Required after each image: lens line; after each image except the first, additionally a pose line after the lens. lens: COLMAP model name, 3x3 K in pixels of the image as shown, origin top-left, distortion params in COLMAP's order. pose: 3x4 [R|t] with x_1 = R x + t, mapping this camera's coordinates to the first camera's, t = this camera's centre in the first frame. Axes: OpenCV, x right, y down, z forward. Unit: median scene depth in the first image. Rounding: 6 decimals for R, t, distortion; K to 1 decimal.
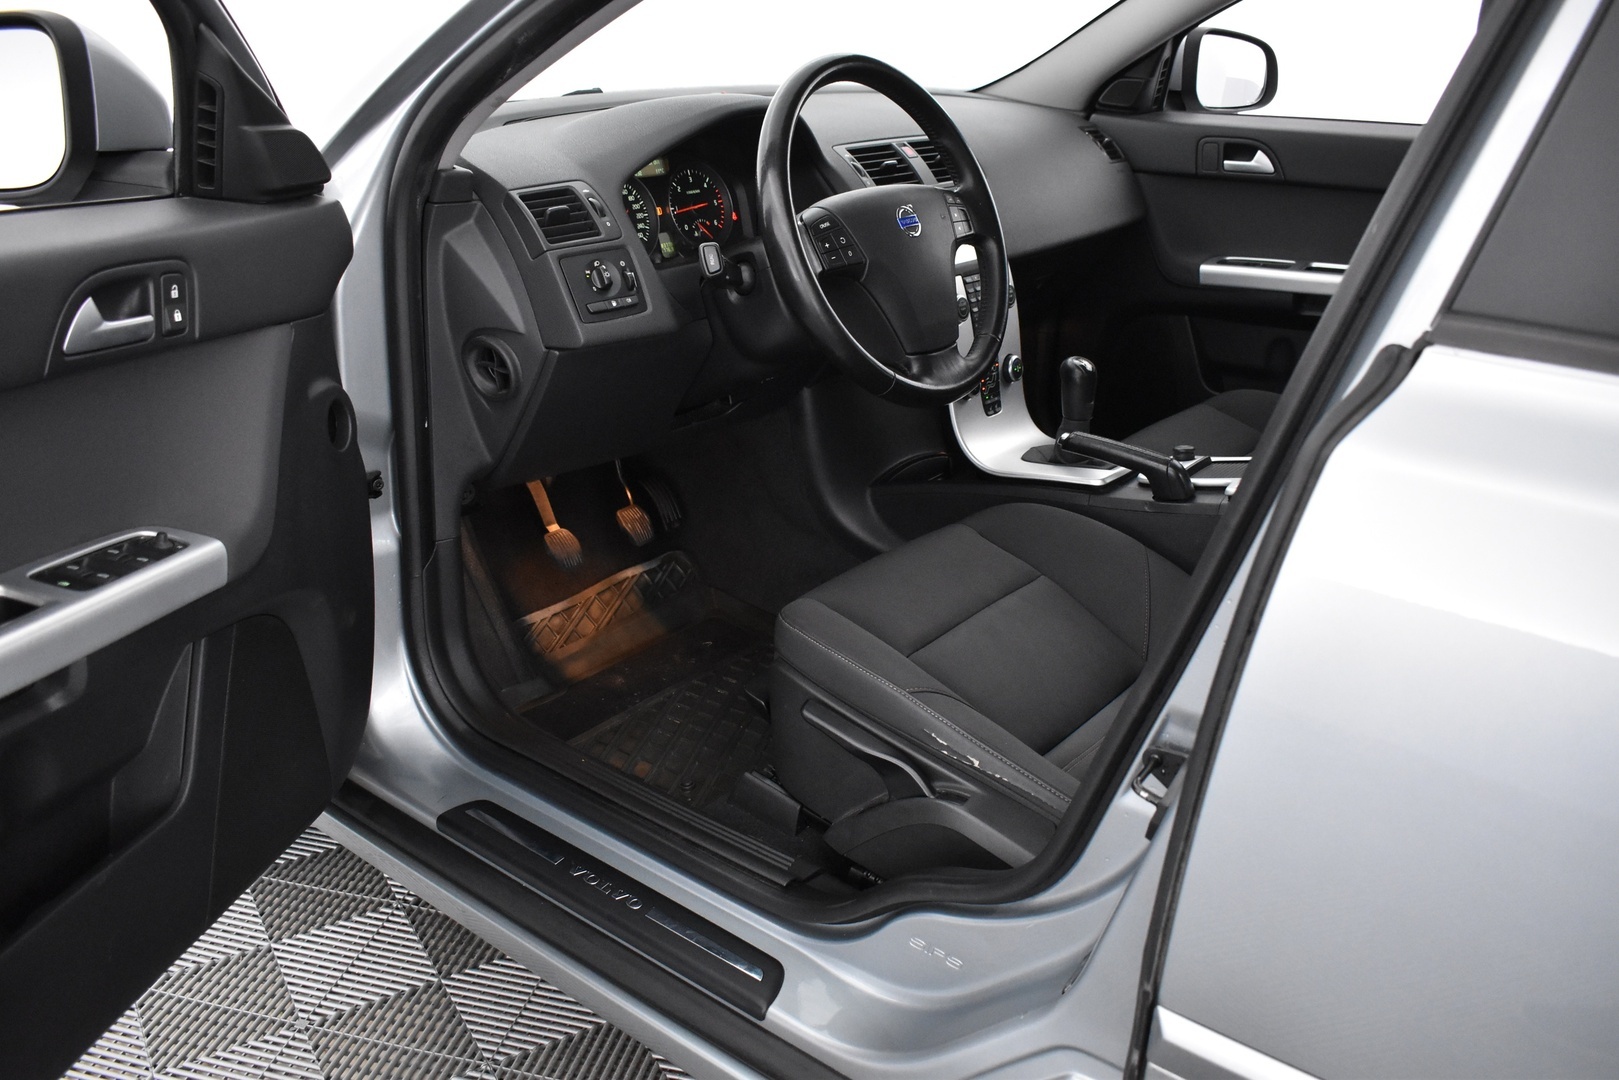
lens RADIAL K [[1374.9, 0, 809.5], [0, 1374.9, 540.0], [0, 0, 1]] dist [-0.155426, -0.002035]
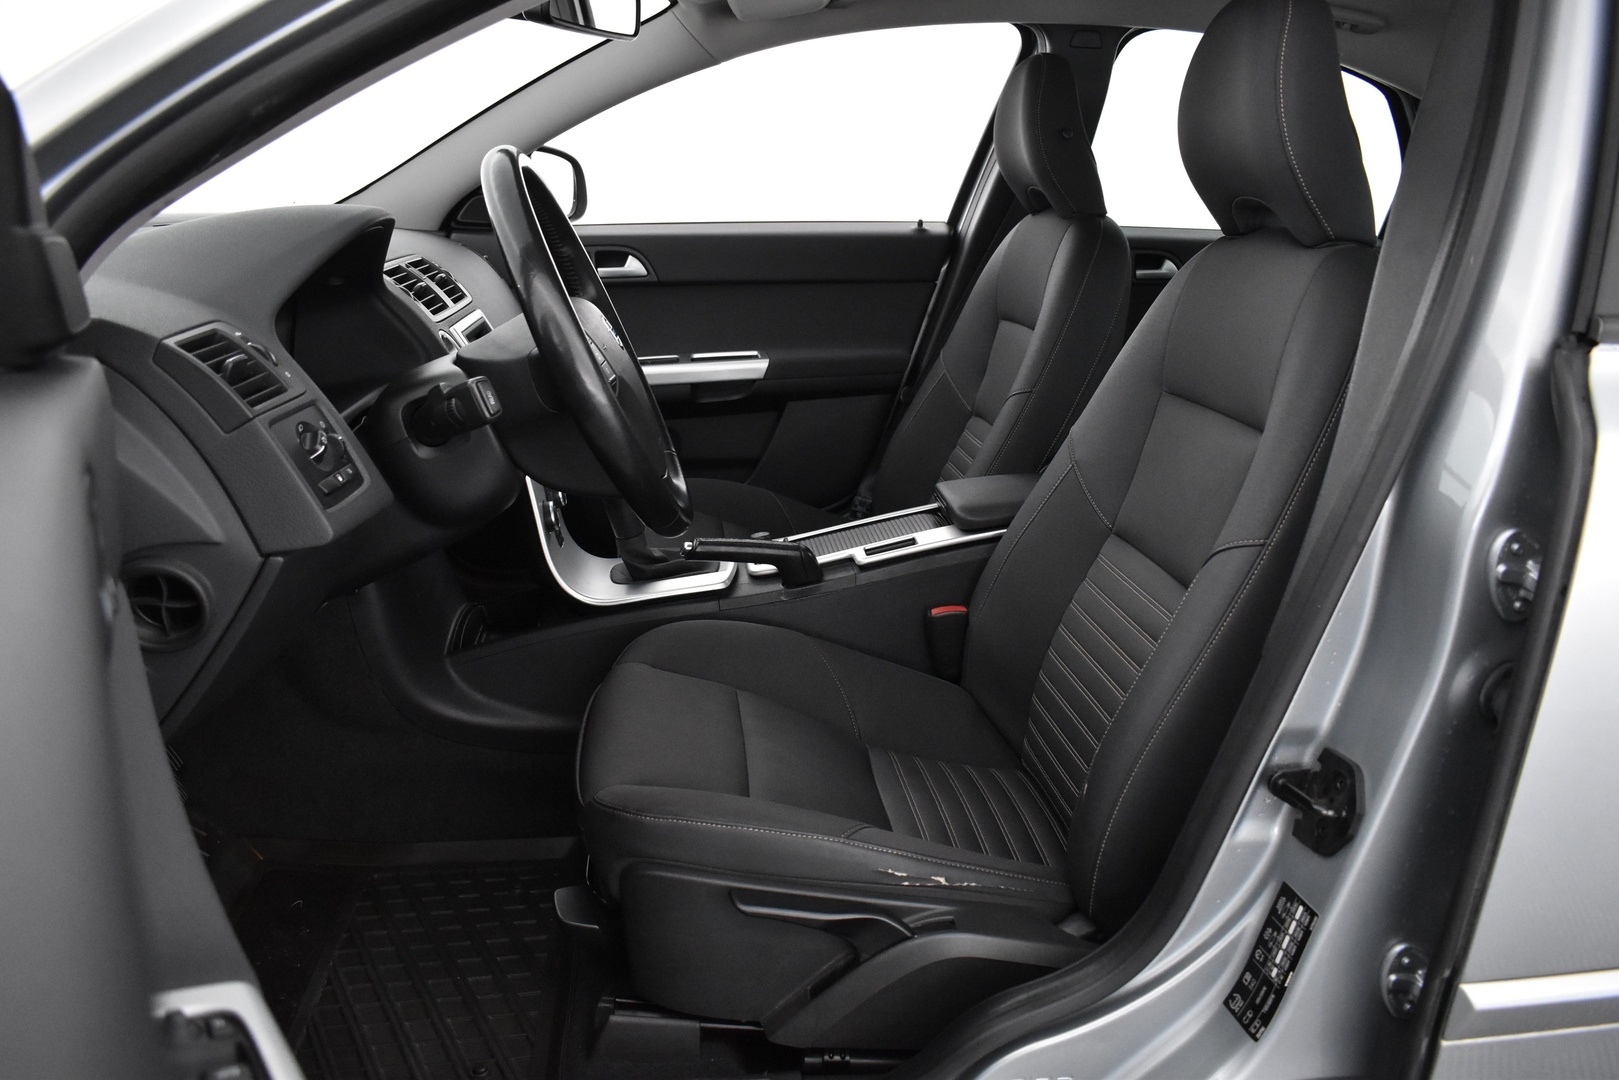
lens RADIAL K [[1249.5, 0, 809.5], [0, 1249.5, 540.0], [0, 0, 1]] dist [-0.089216, 0.003446]
pose [[0.713271, -0.198597, 0.672163, -0.355126], [0.255048, 0.966812, 0.015008, -0.074355], [-0.652836, 0.160729, 0.740251, 0.300288]]
